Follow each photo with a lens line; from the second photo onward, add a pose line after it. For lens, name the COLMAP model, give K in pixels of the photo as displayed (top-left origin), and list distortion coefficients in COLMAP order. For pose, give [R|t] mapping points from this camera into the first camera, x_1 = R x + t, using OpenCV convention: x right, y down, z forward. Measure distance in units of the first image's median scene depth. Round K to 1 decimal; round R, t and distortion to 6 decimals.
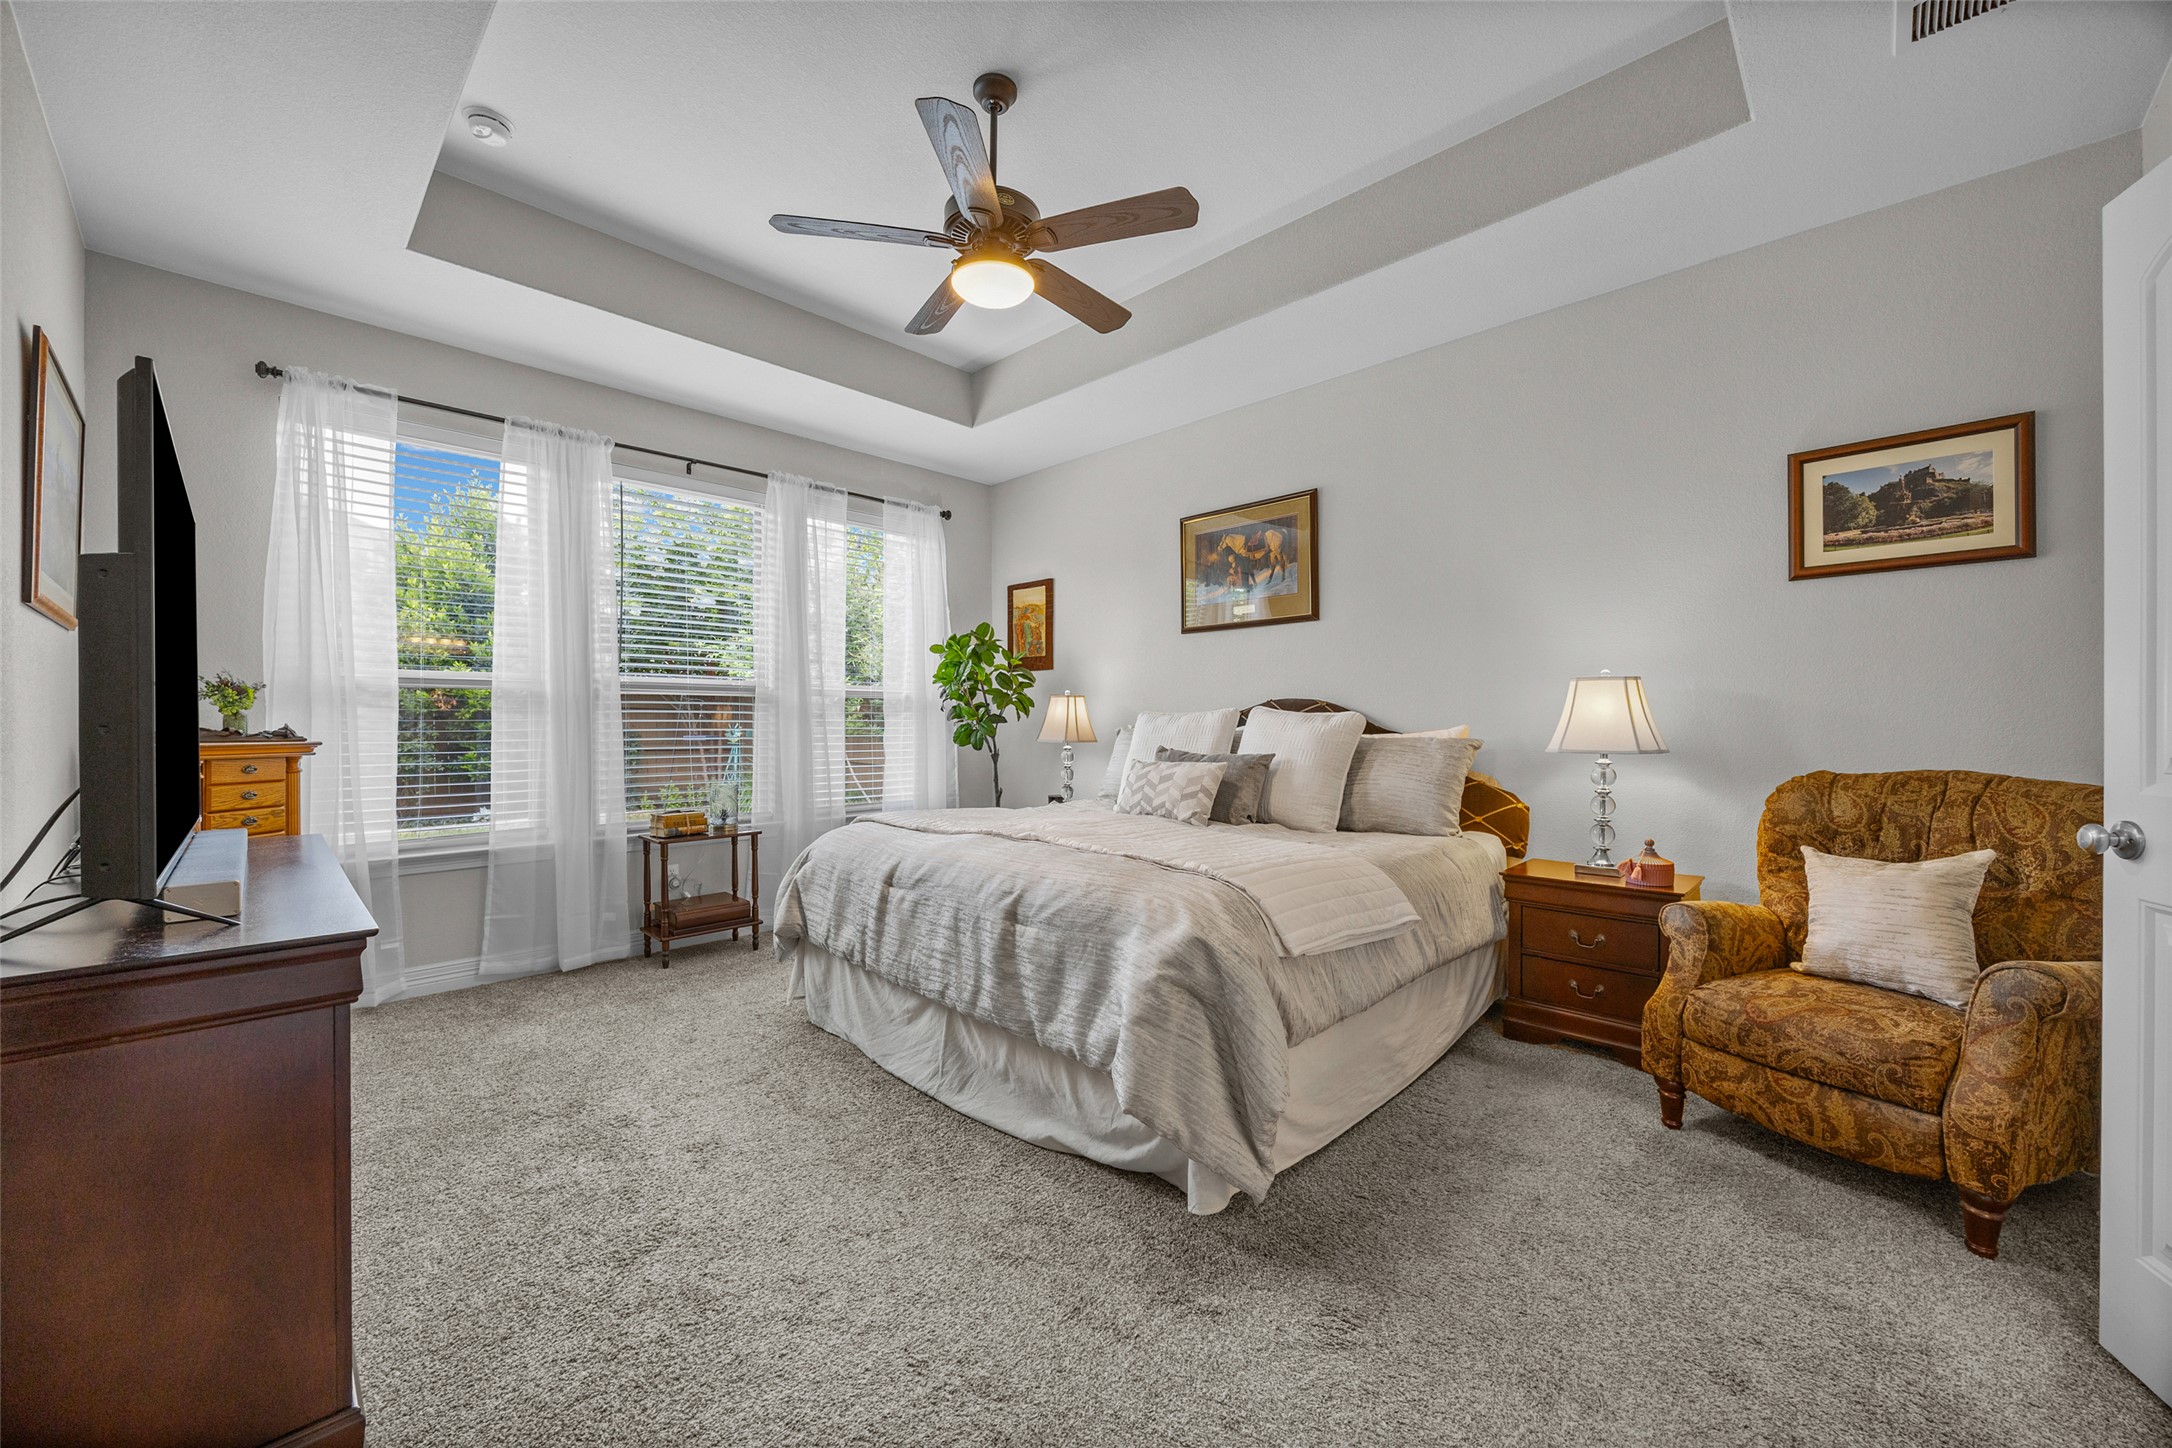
lens RADIAL K [[833.7, 0, 1092.2], [0, 833.7, 724.1], [0, 0, 1]] dist [-0.006401, 0.000702]
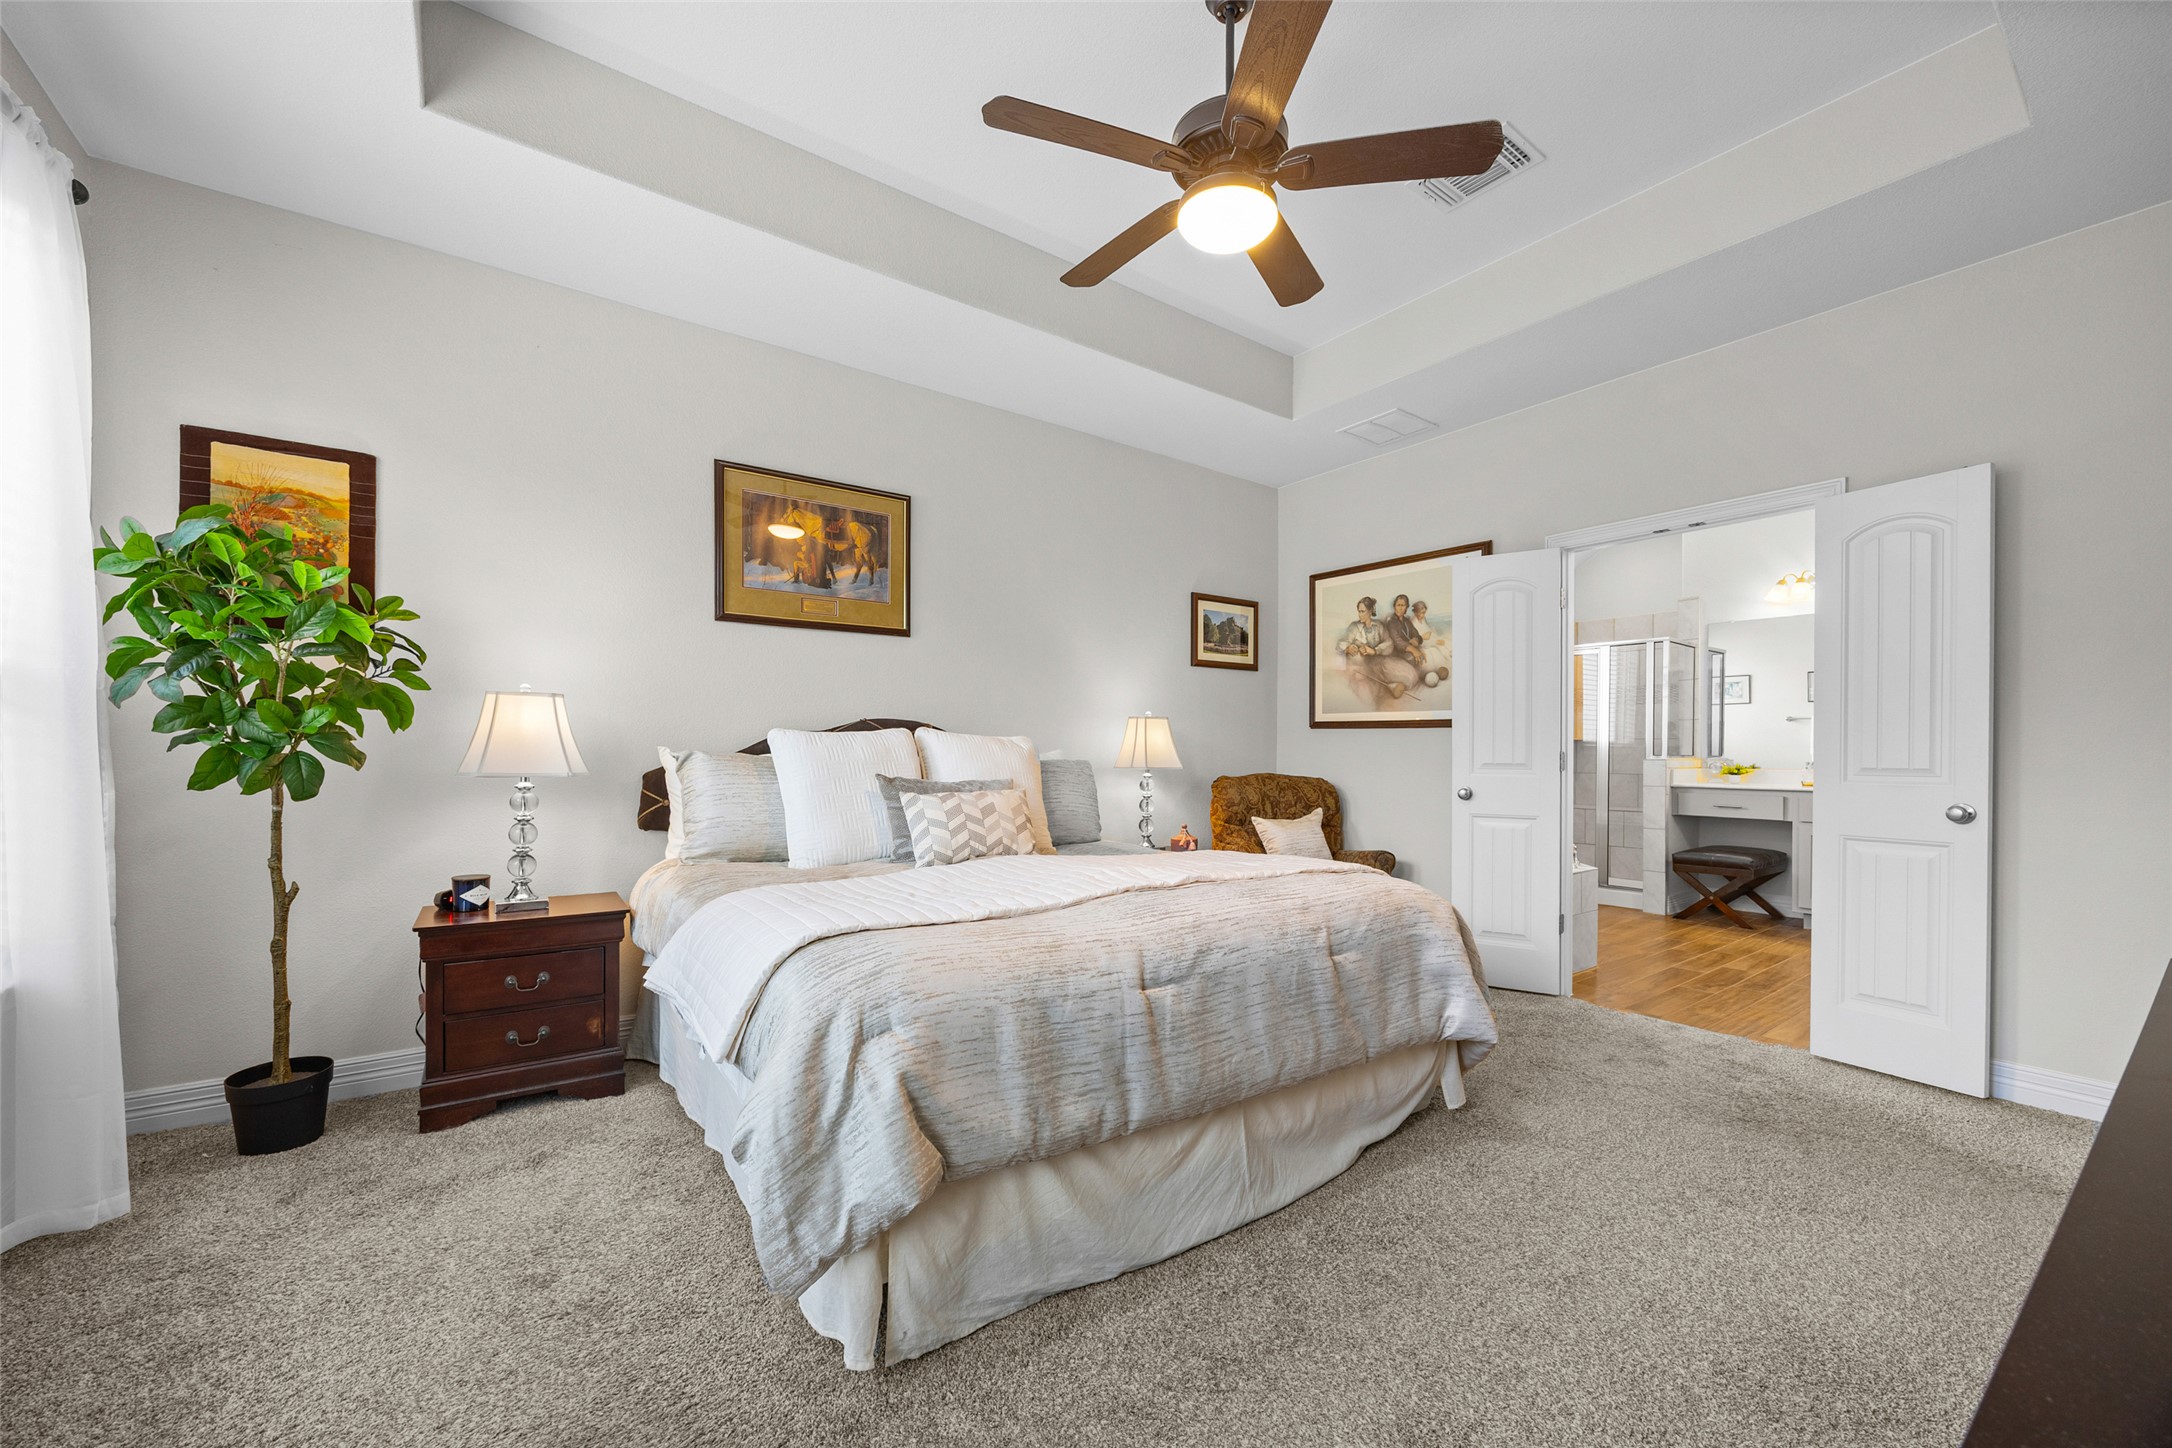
lens RADIAL K [[833.7, 0, 1066.6], [0, 833.7, 764.4], [0, 0, 1]] dist [-0.006401, 0.000702]
pose [[0.179908, -0.015089, 0.983568, -0.910596], [-0.006248, 0.999845, 0.016482, 0.003835], [-0.983664, -0.009111, 0.179786, 0.951566]]
